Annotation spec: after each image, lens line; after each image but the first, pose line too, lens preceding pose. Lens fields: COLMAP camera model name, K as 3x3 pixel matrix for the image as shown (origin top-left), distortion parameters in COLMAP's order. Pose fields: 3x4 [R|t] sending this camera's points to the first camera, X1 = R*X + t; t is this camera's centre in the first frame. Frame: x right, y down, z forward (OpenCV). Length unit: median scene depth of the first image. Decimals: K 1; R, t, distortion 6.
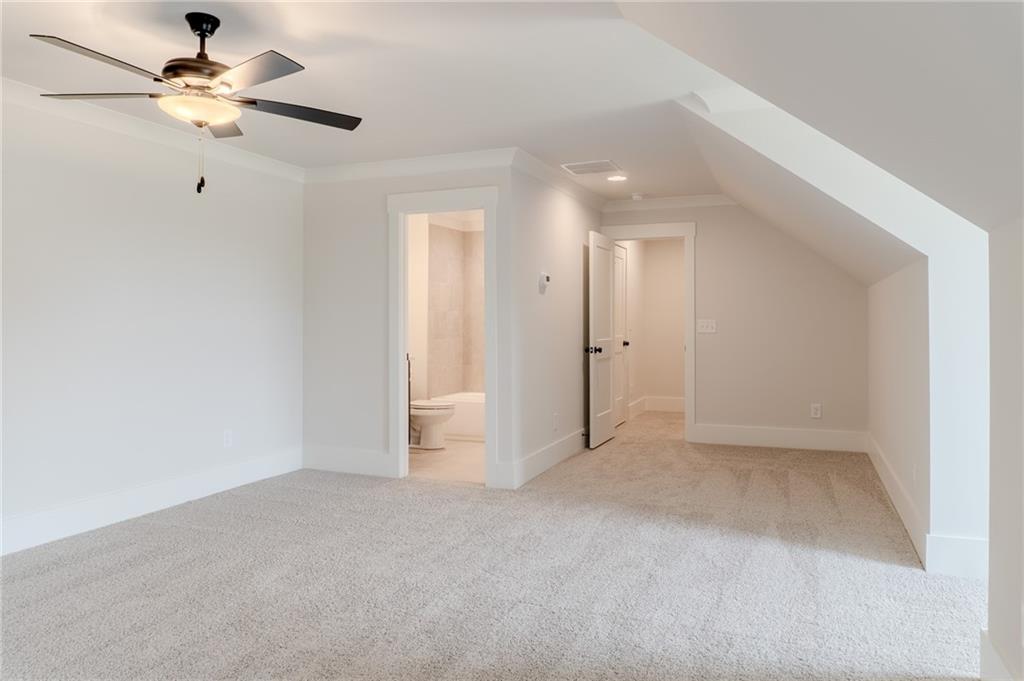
lens RADIAL K [[698.2, 0, 514.4], [0, 698.2, 337.8], [0, 0, 1]] dist [-0.020211, 0.000229]
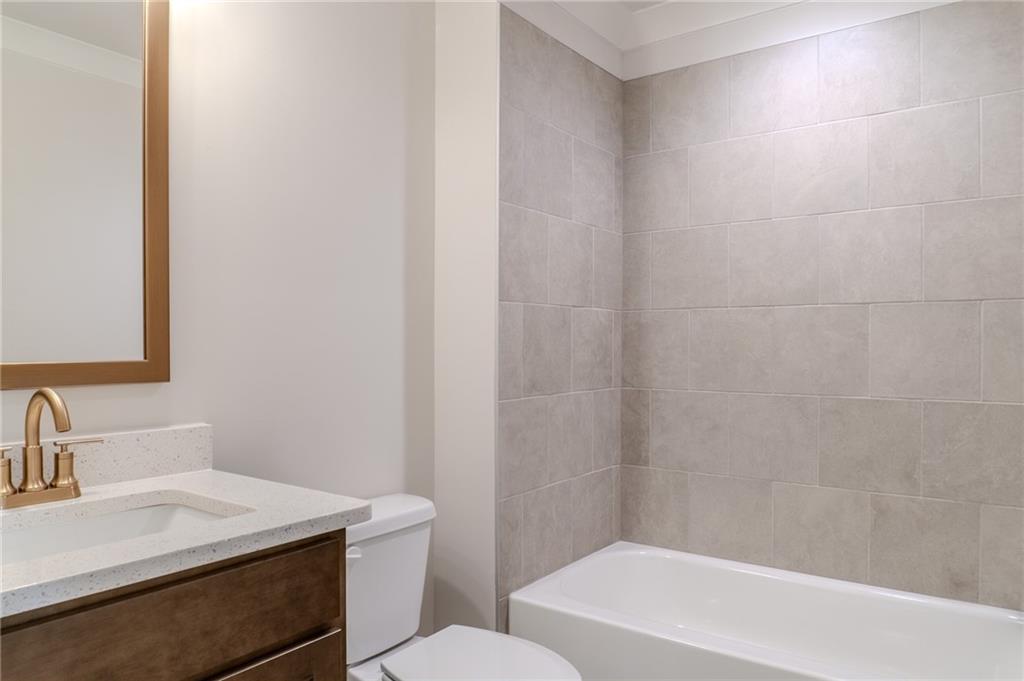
lens RADIAL K [[698.2, 0, 533.0], [0, 698.2, 339.6], [0, 0, 1]] dist [-0.020211, 0.000229]
pose [[0.974553, 0.000642, -0.224156, -0.039667], [-0.006408, 0.999667, -0.024994, -0.014396], [0.224065, 0.025794, 0.974233, 0.664455]]
